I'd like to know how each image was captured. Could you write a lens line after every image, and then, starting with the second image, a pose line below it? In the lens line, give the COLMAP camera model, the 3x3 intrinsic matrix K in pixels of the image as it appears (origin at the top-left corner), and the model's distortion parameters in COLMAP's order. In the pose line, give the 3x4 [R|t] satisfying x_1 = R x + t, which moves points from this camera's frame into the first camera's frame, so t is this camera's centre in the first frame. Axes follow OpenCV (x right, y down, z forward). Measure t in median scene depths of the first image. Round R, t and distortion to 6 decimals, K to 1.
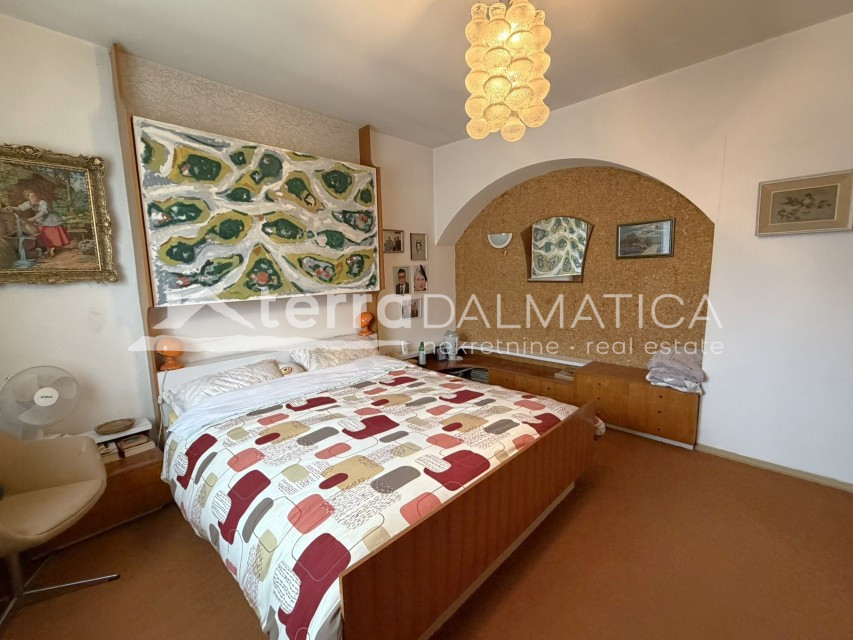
lens RADIAL K [[373.8, 0, 426.5], [0, 373.8, 320.0], [0, 0, 1]] dist [-0.000244, -0.000004]
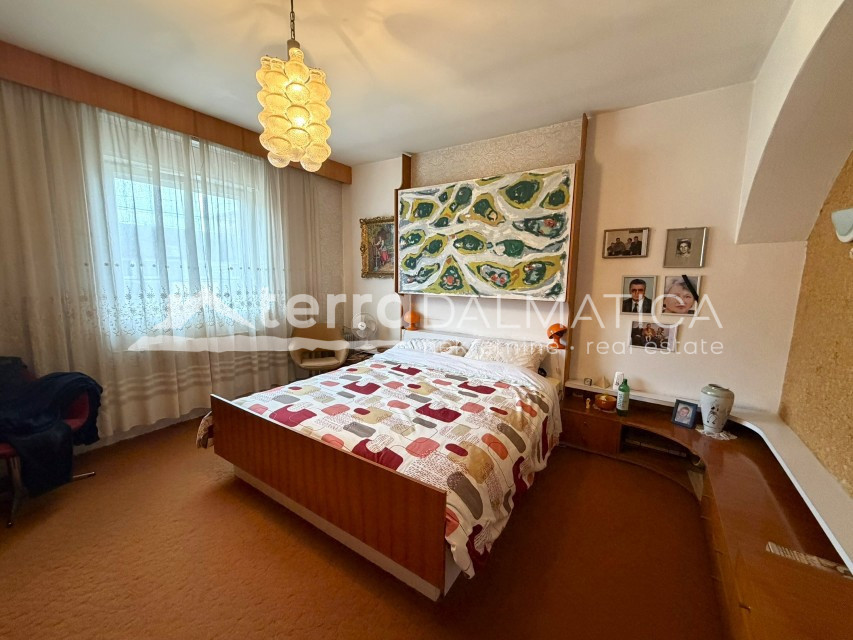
lens RADIAL K [[339.6, 0, 424.3], [0, 339.6, 320.6], [0, 0, 1]] dist [-0.001213, 0.000029]
pose [[0.182470, 0.157388, -0.970533, 0.759173], [-0.154369, 0.979449, 0.129811, -0.111152], [0.971017, 0.126133, 0.203016, 0.651729]]
